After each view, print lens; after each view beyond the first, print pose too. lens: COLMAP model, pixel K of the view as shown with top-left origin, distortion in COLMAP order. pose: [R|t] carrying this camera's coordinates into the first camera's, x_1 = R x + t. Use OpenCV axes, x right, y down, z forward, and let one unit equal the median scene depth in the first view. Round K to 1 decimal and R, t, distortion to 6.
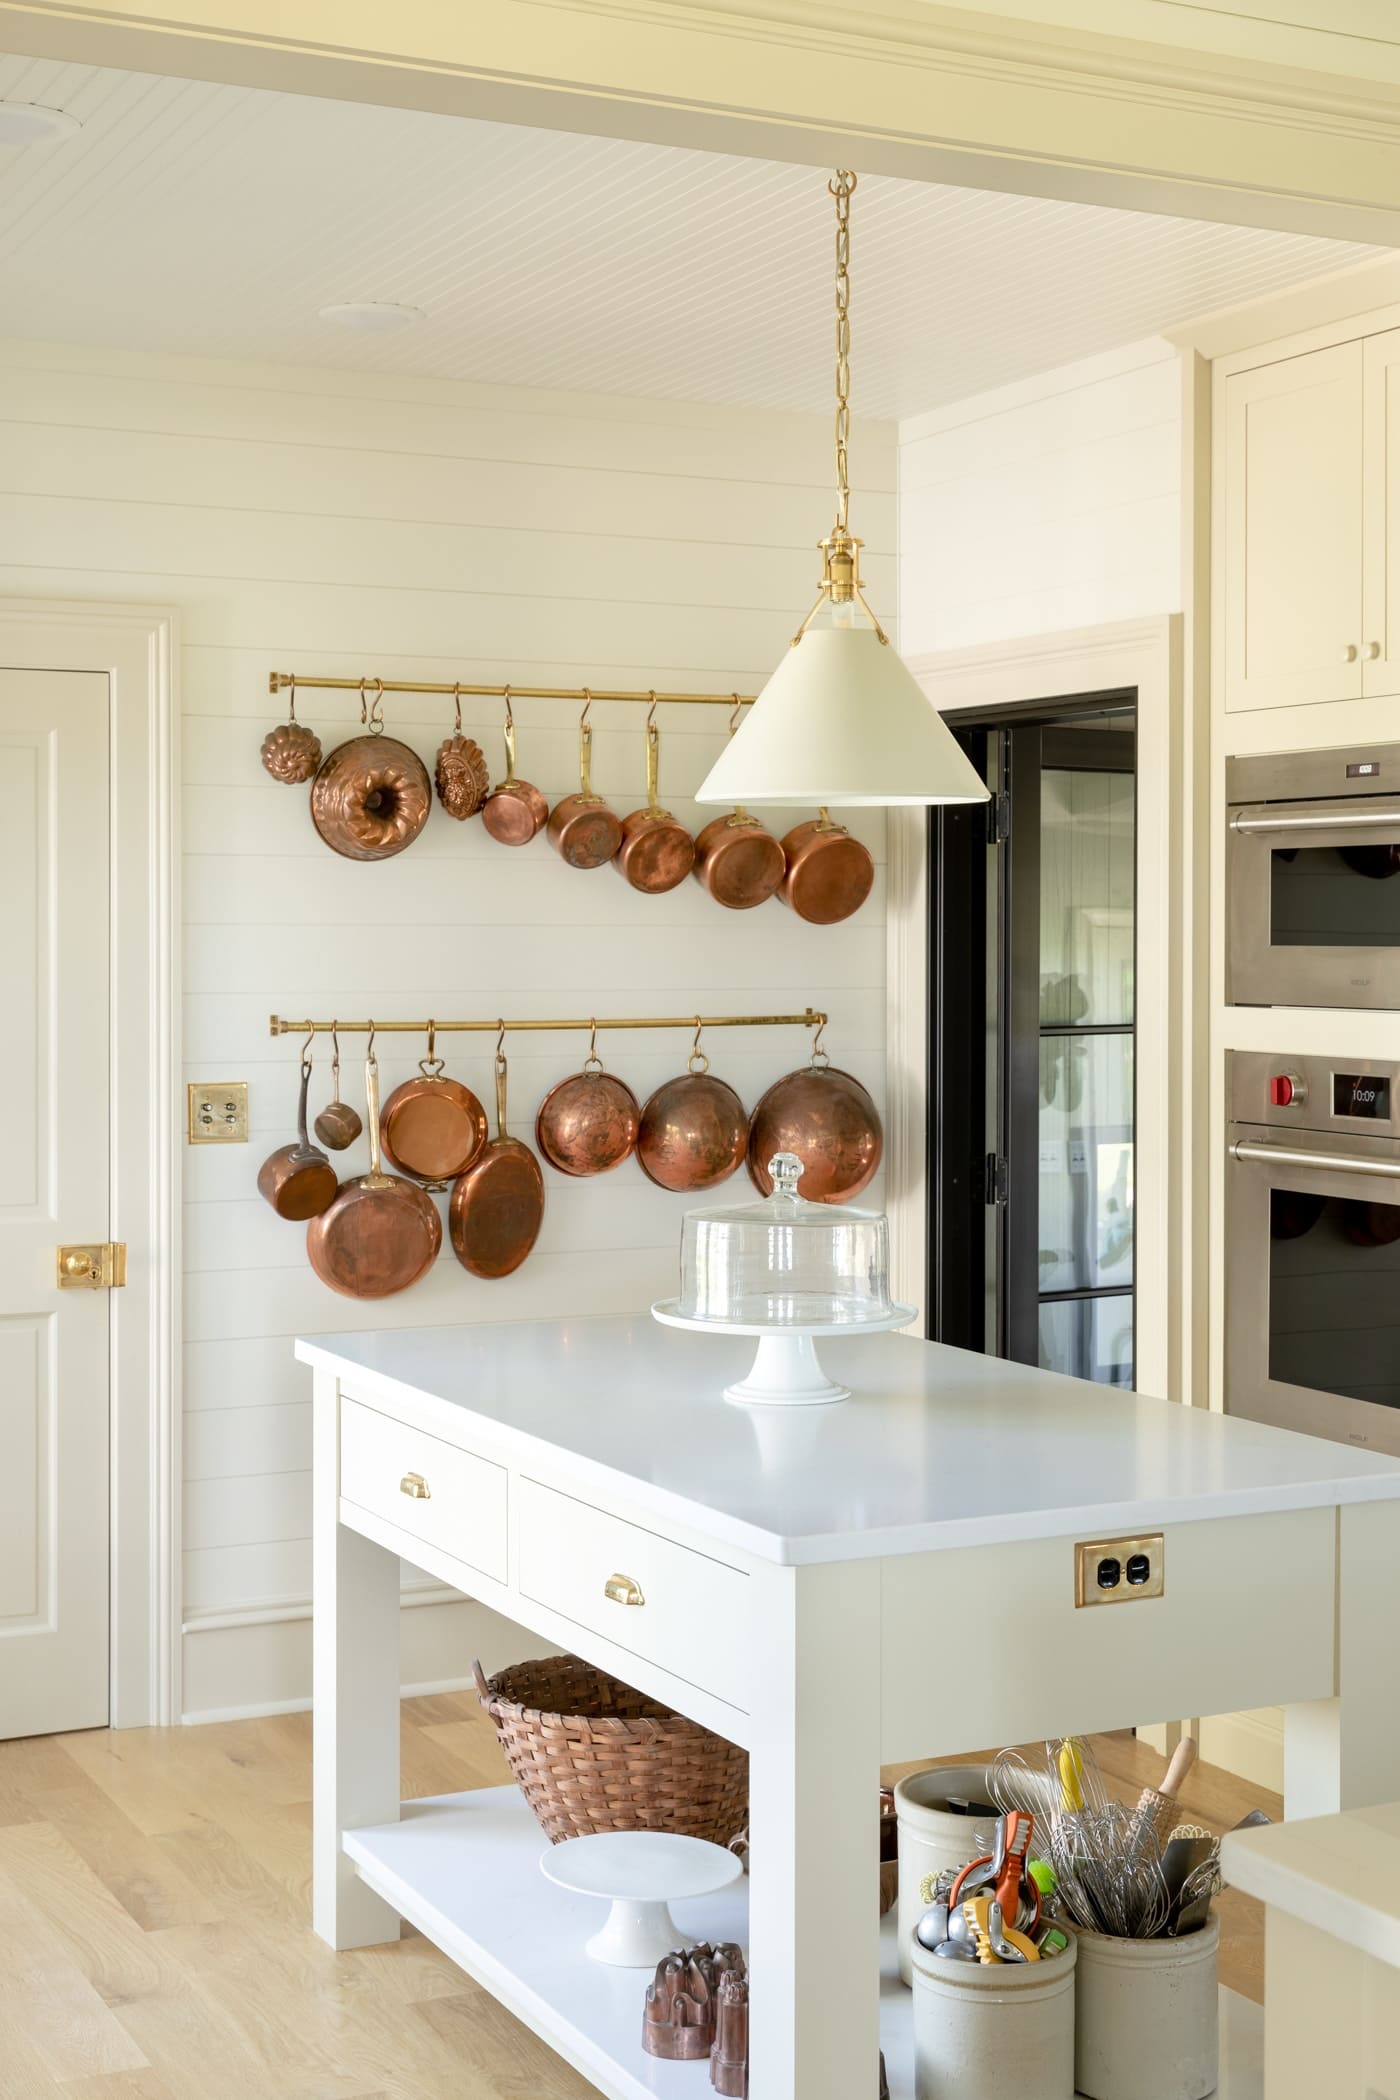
lens RADIAL K [[2807.6, 0, 765.8], [0, 2807.6, 969.7], [0, 0, 1]] dist [-0.002207, 0.000000]
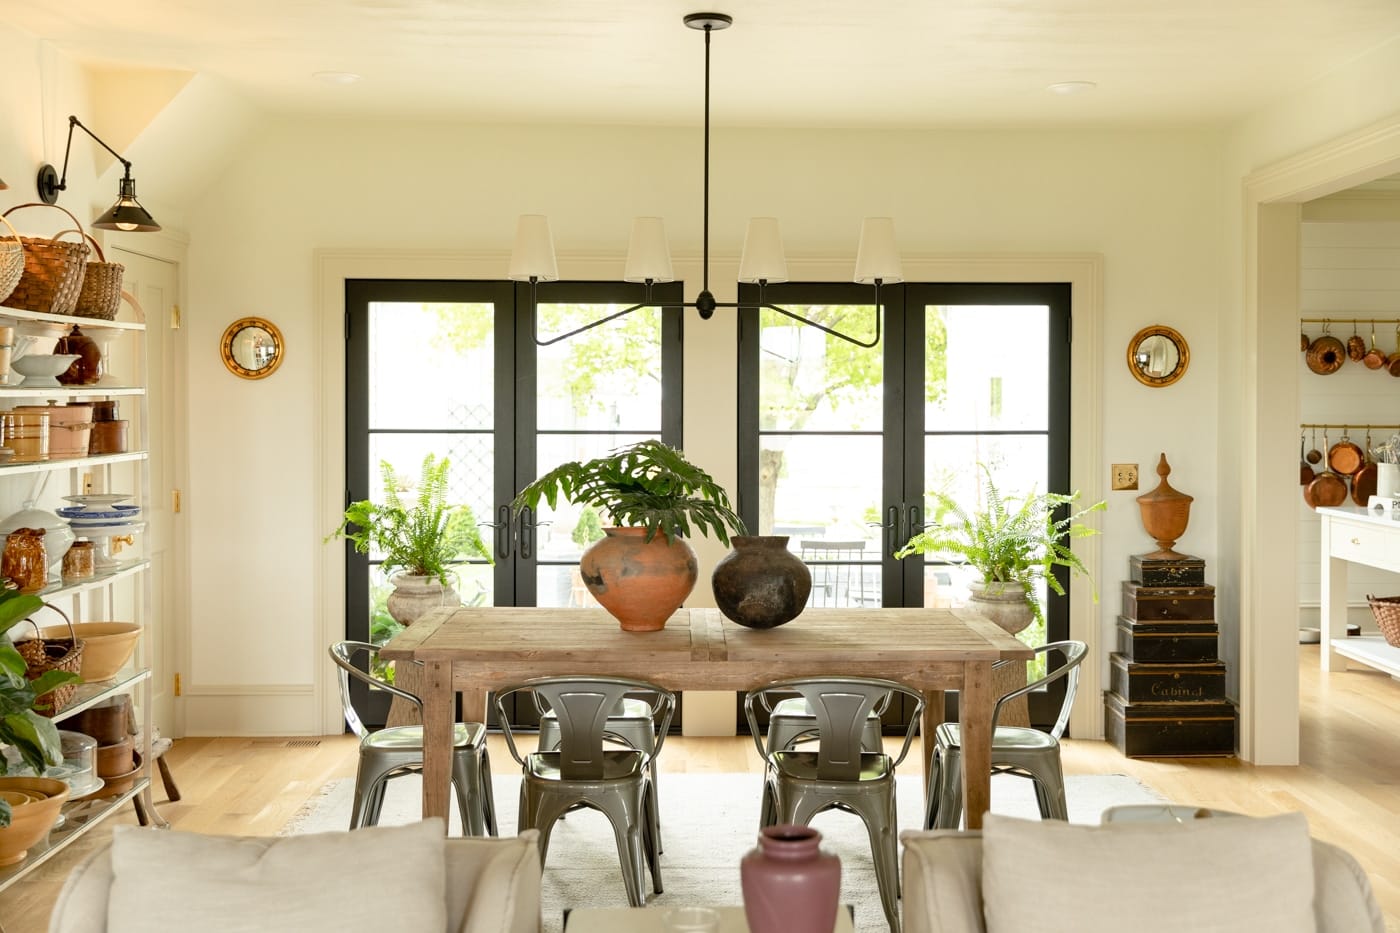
lens RADIAL K [[1523.3, 0, 649.1], [0, 1523.3, 429.7], [0, 0, 1]] dist [0.043694, 0.000000]
pose [[0.887260, 0.007661, -0.461205, -0.015490], [-0.005269, 0.999965, 0.006473, 0.016986], [0.461239, -0.003313, 0.887270, -0.945136]]
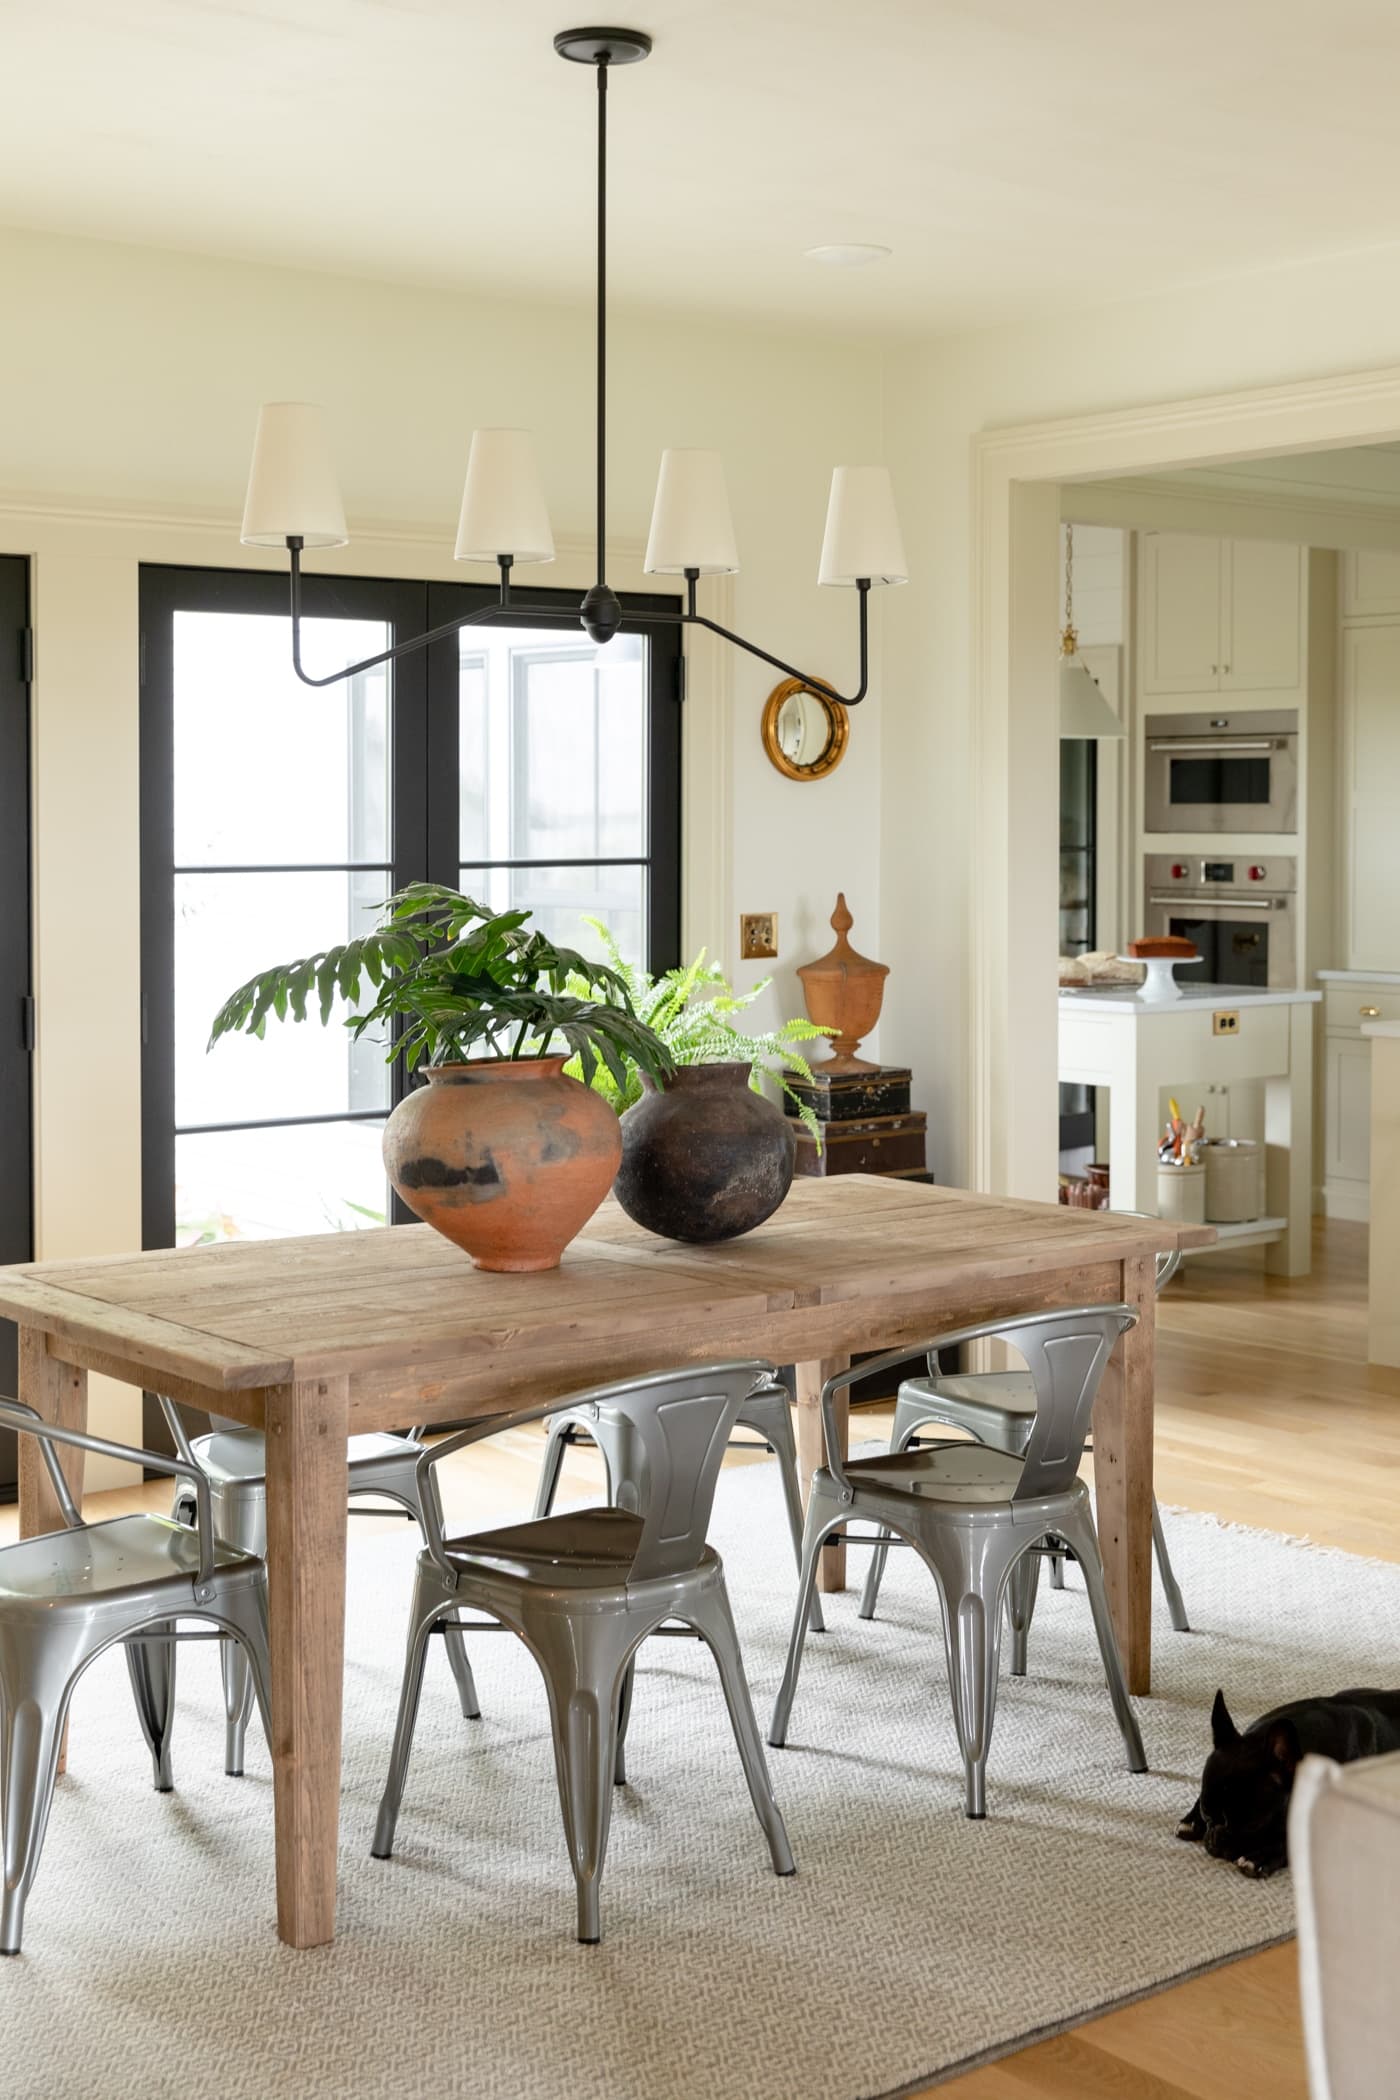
lens RADIAL K [[2807.6, 0, 740.4], [0, 2807.6, 920.9], [0, 0, 1]] dist [-0.002207, 0.000000]
pose [[0.980743, -0.011114, 0.194988, -0.518237], [0.005823, 0.999600, 0.027690, 0.017721], [-0.195217, -0.026021, 0.980415, -0.958427]]
